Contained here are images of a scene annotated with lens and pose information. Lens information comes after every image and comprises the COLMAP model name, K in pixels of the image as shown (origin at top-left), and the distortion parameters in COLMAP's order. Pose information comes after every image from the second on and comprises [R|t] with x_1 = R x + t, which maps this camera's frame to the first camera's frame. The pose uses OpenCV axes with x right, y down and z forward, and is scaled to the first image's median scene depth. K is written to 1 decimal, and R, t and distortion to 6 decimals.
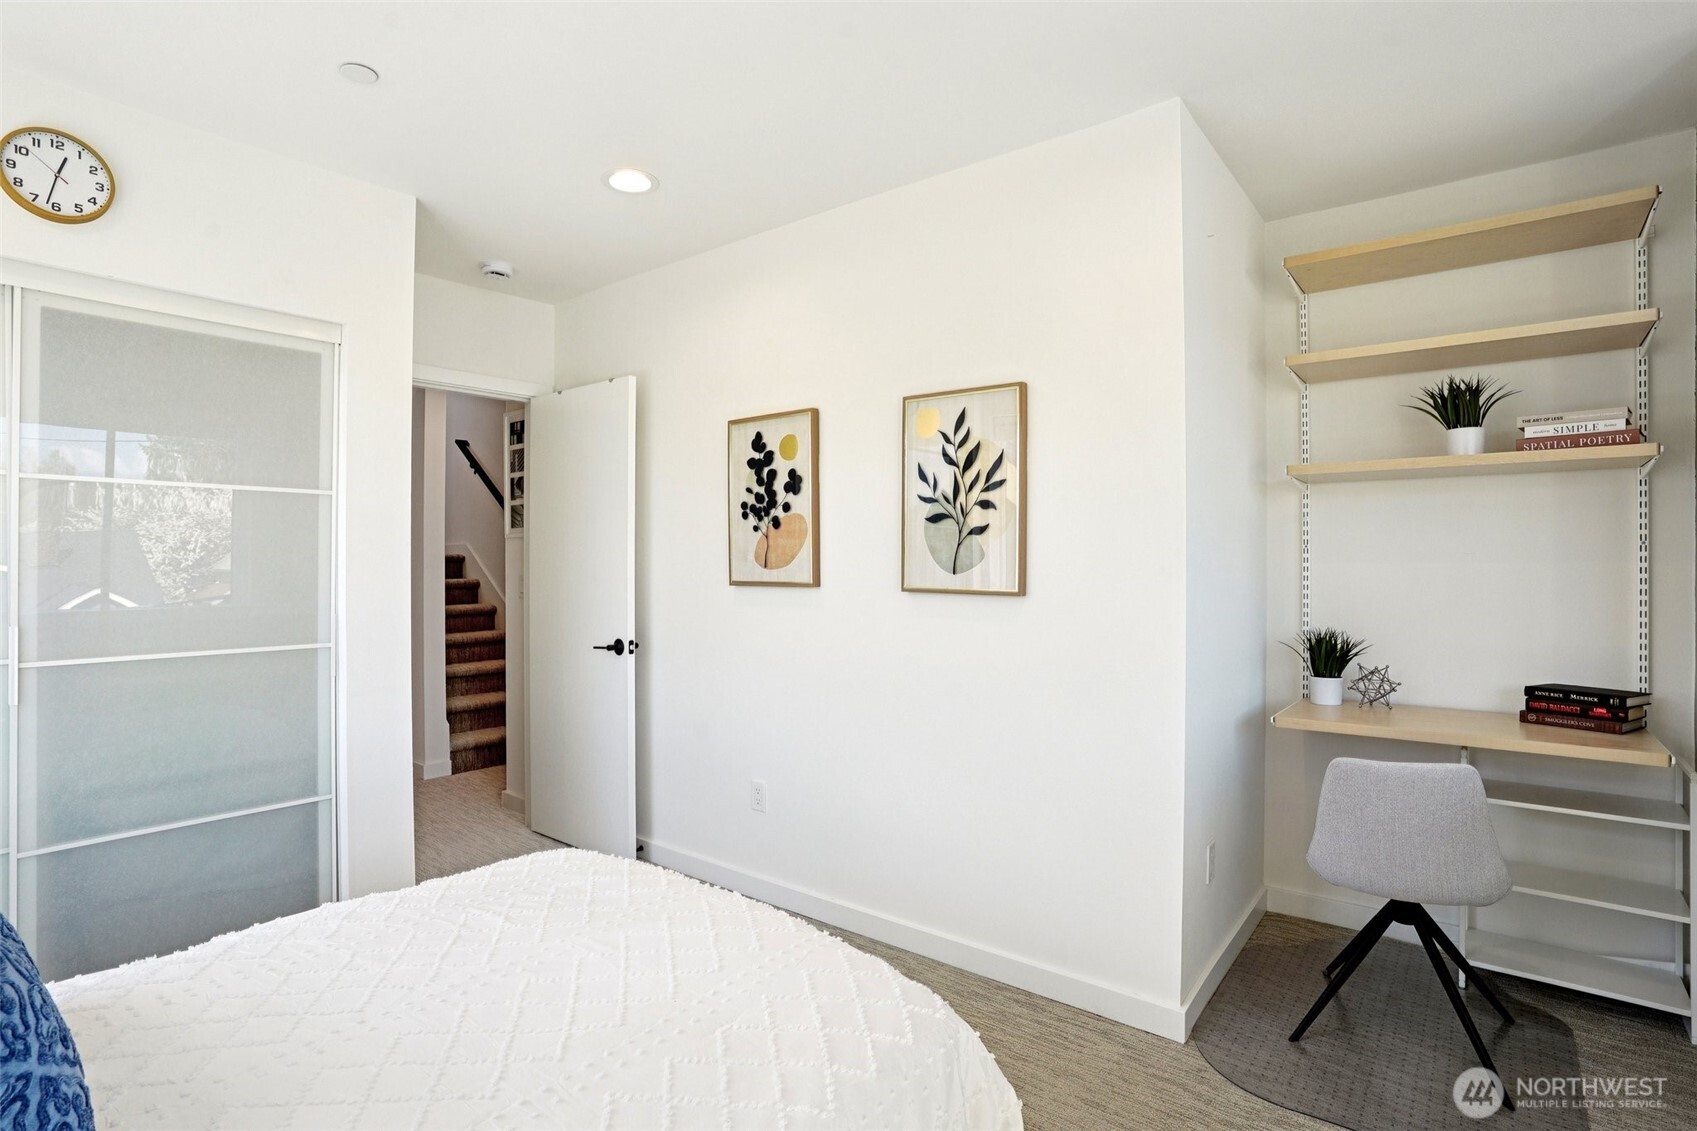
lens RADIAL K [[843.5, 0, 848.8], [0, 843.5, 558.1], [0, 0, 1]] dist [-0.068436, 0.027776]
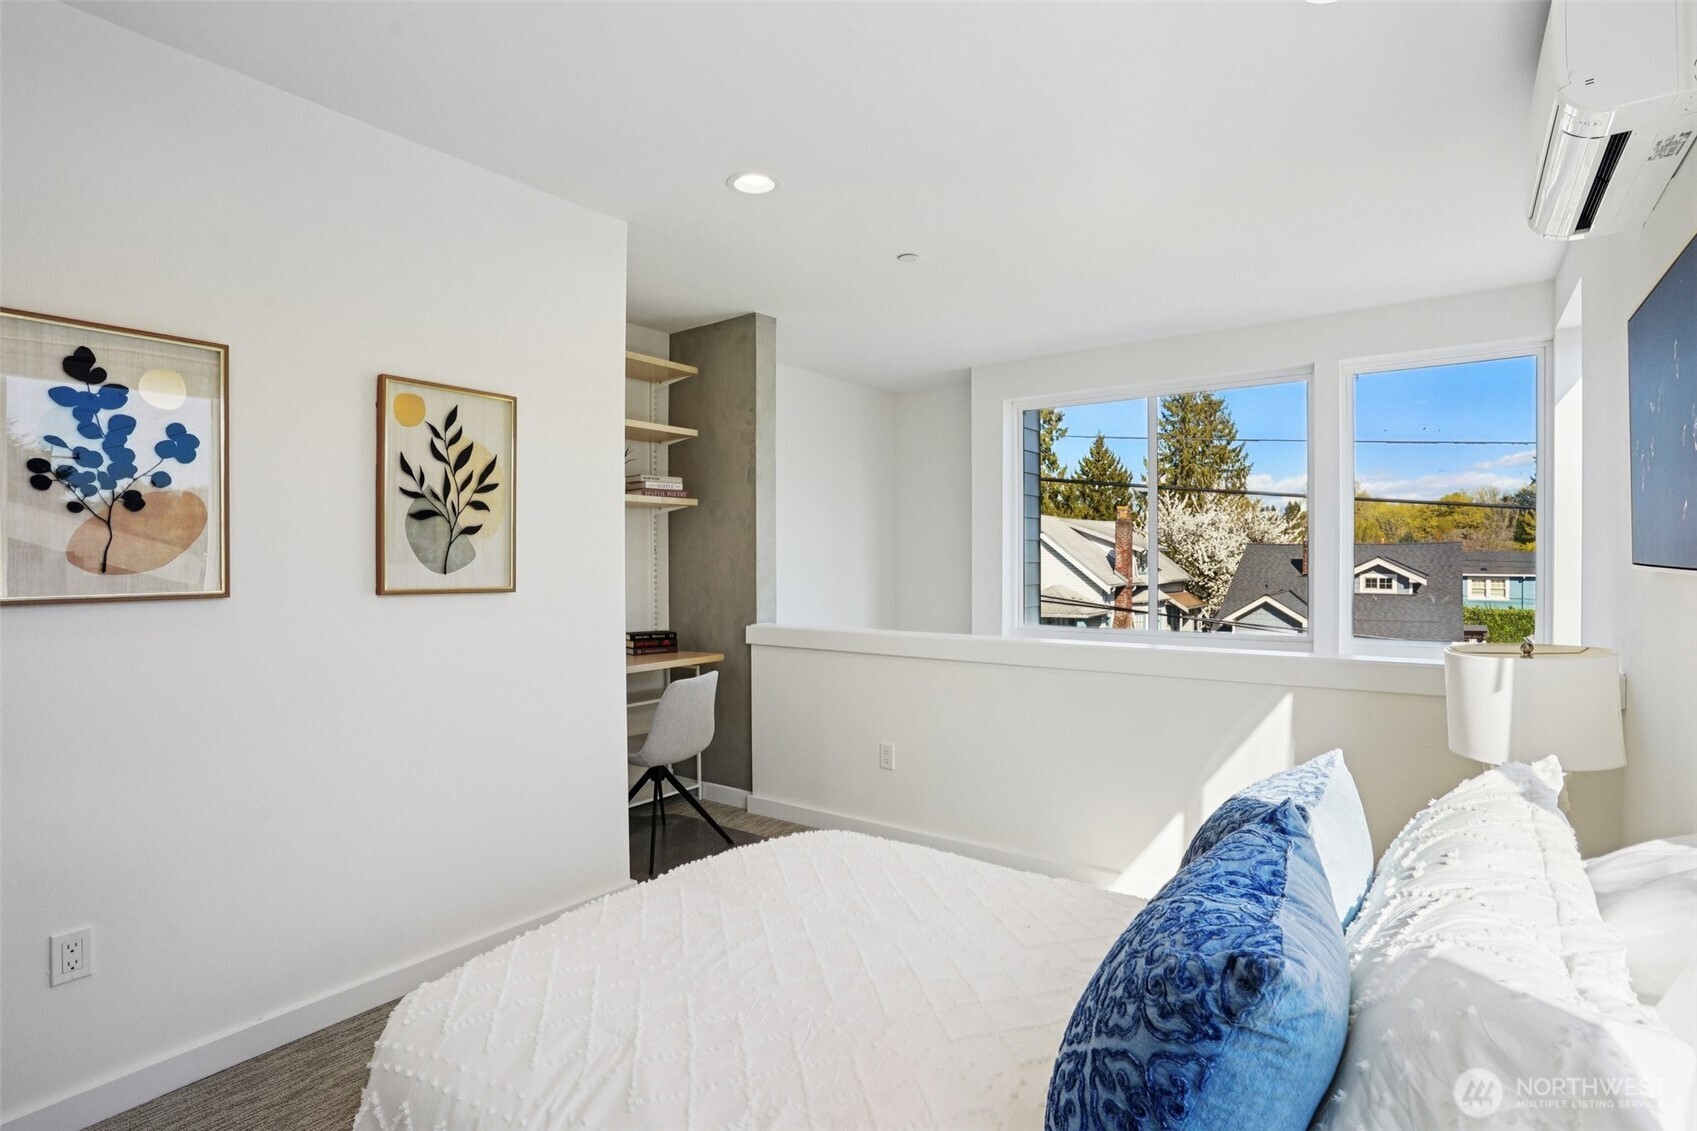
lens RADIAL K [[843.5, 0, 858.2], [0, 843.5, 563.9], [0, 0, 1]] dist [-0.068436, 0.027776]
pose [[-0.042760, -0.006027, 0.999067, -0.846863], [-0.001214, 0.999981, 0.005980, 0.001162], [-0.999085, -0.000957, -0.042767, 0.562477]]
